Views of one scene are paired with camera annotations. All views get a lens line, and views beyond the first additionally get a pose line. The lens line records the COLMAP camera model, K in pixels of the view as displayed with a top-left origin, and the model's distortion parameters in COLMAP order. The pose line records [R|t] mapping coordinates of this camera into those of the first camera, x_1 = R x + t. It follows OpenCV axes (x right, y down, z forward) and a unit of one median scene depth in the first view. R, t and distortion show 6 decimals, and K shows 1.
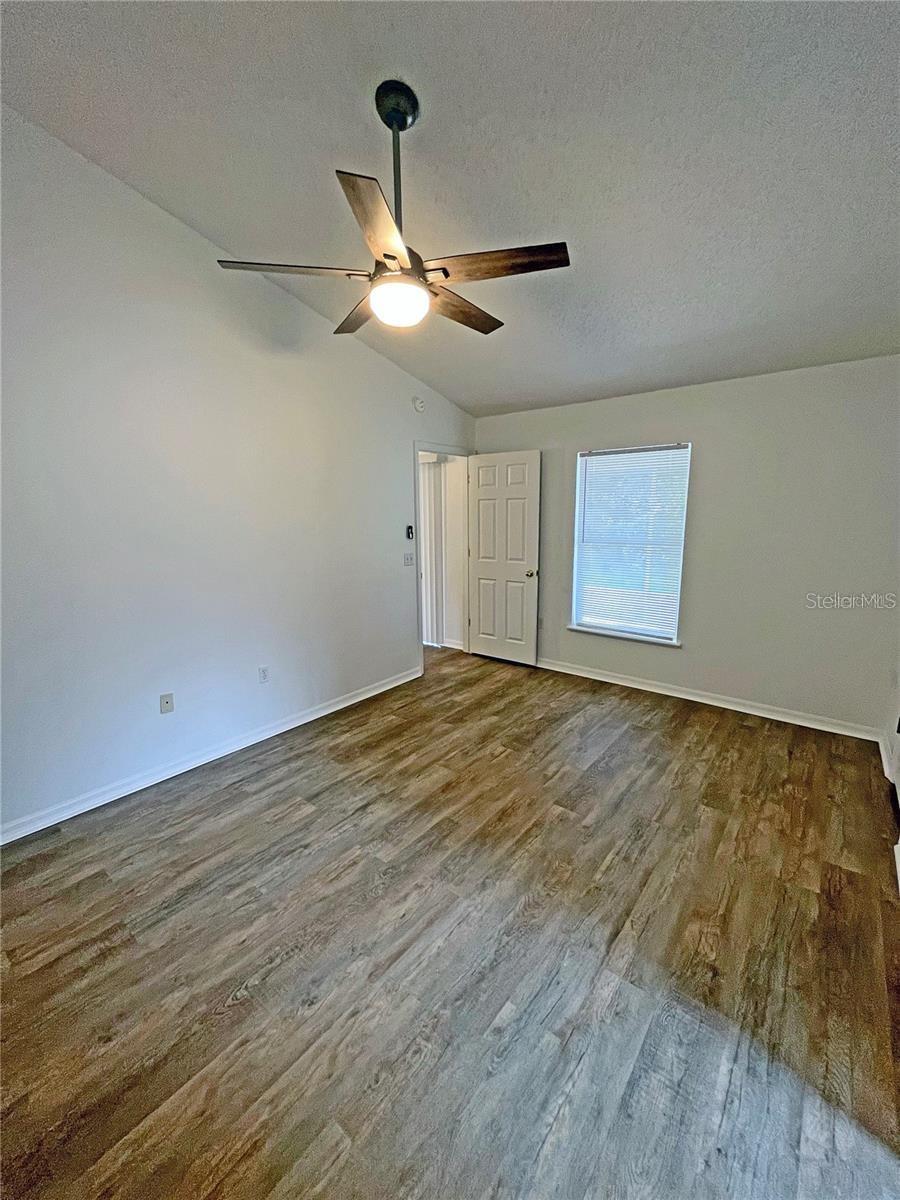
lens RADIAL K [[481.3, 0, 451.3], [0, 481.3, 597.8], [0, 0, 1]] dist [-0.002398, -0.000748]
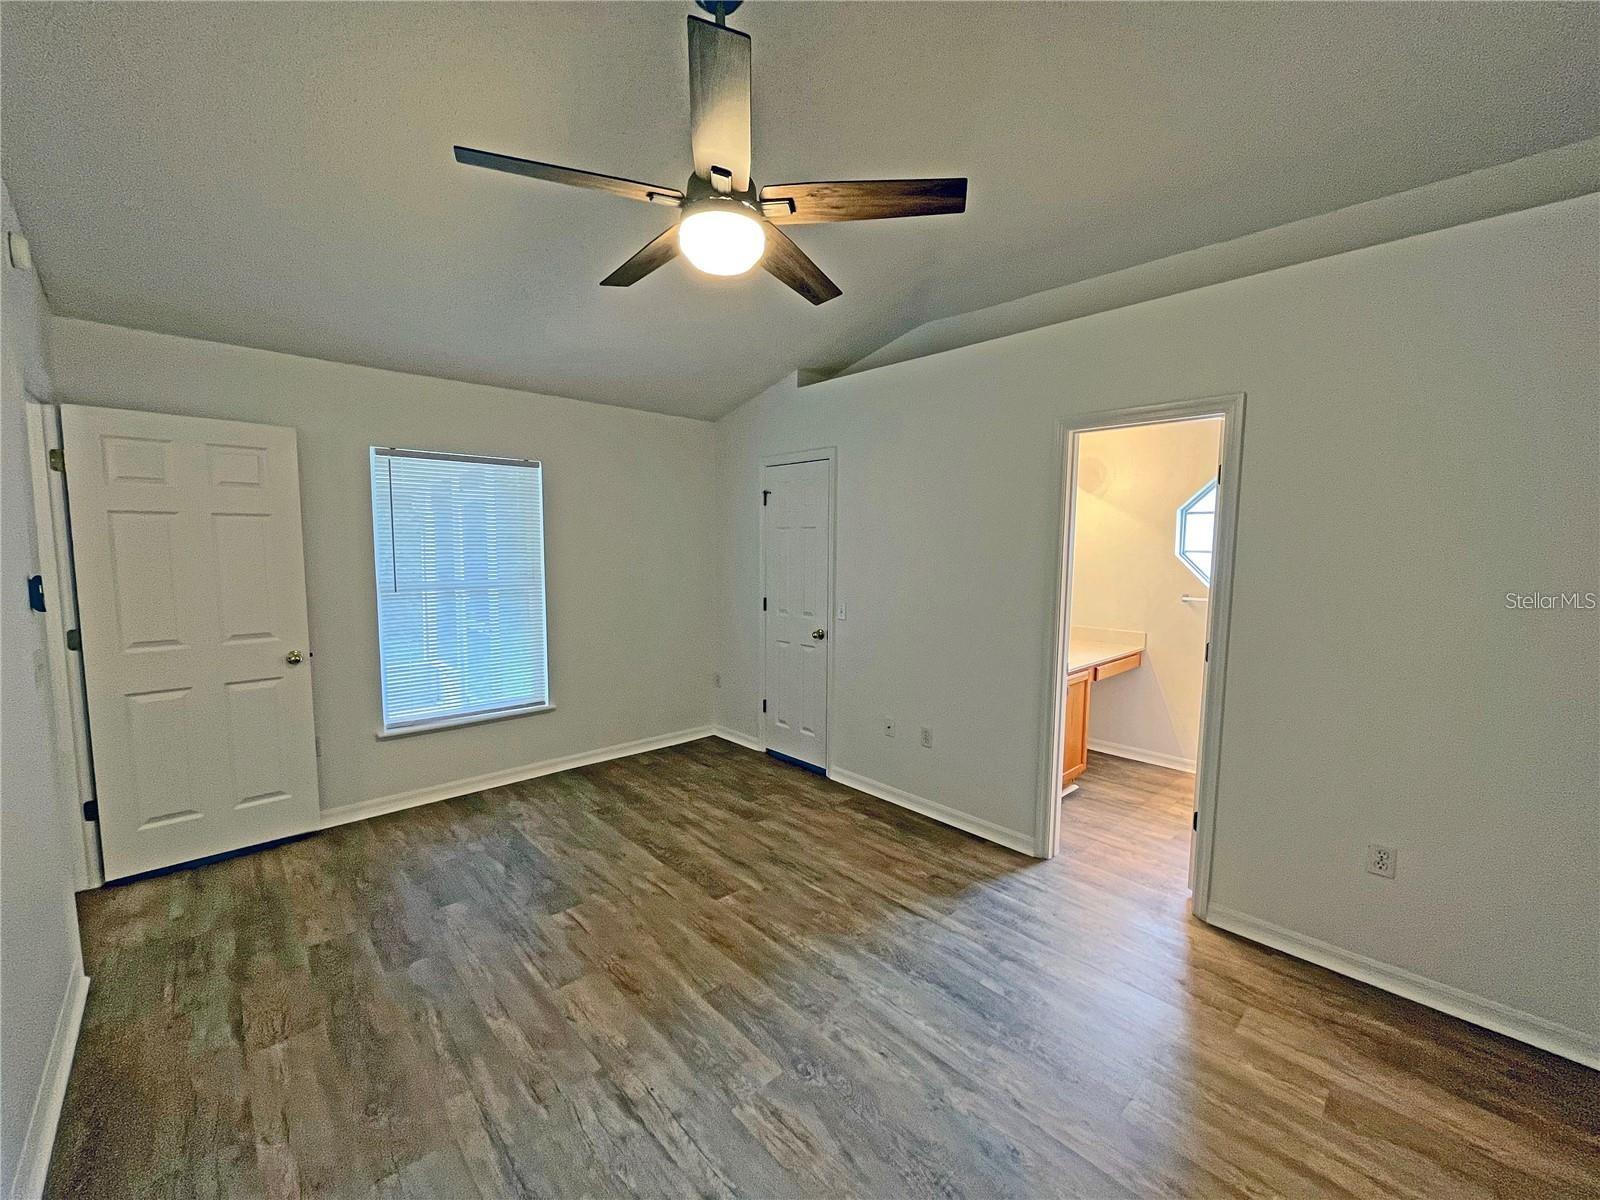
lens RADIAL K [[641.8, 0, 797.0], [0, 641.8, 598.9], [0, 0, 1]] dist [-0.002398, -0.000748]
pose [[0.135935, -0.074904, 0.987882, -0.787901], [0.171453, 0.983871, 0.051008, -0.098124], [-0.975769, 0.162441, 0.146585, 0.630261]]
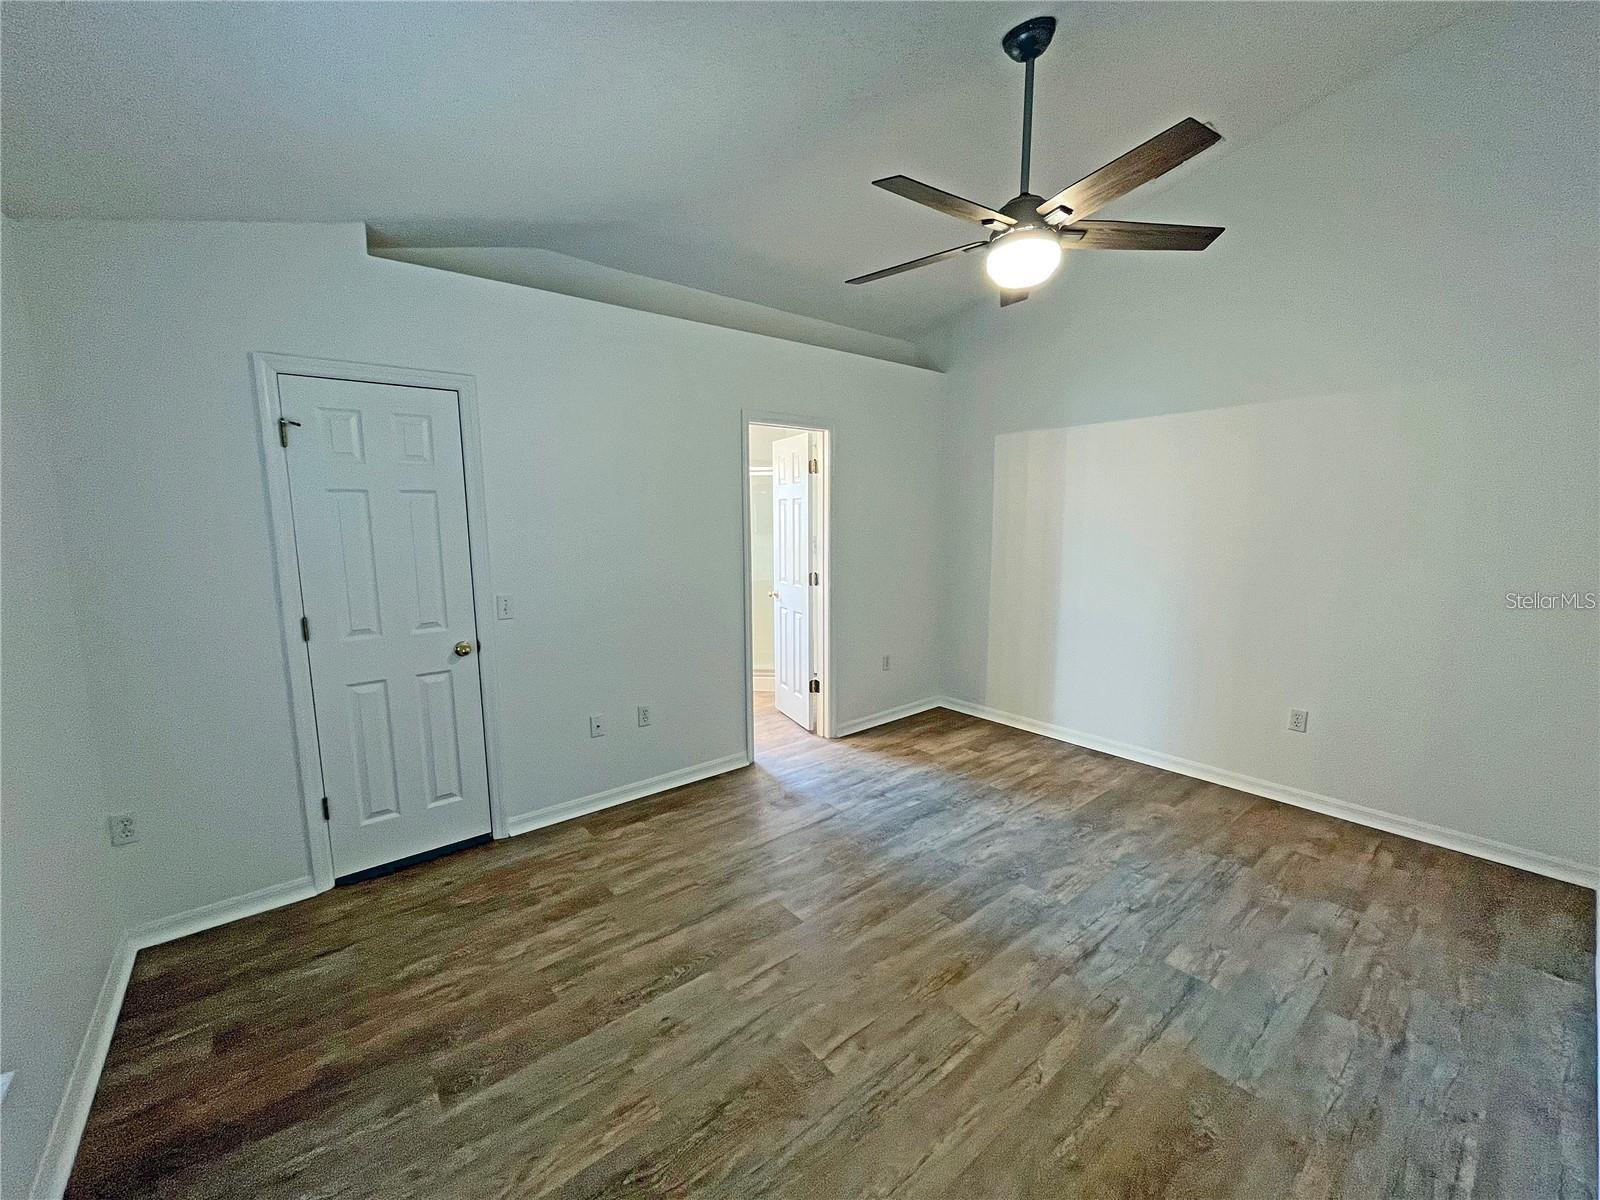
lens RADIAL K [[641.8, 0, 797.0], [0, 641.8, 598.9], [0, 0, 1]] dist [-0.002398, -0.000748]
pose [[-0.978729, -0.010082, 0.204907, 0.032266], [0.054743, 0.949742, 0.308211, -0.313409], [-0.197716, 0.312872, -0.928988, 1.728441]]
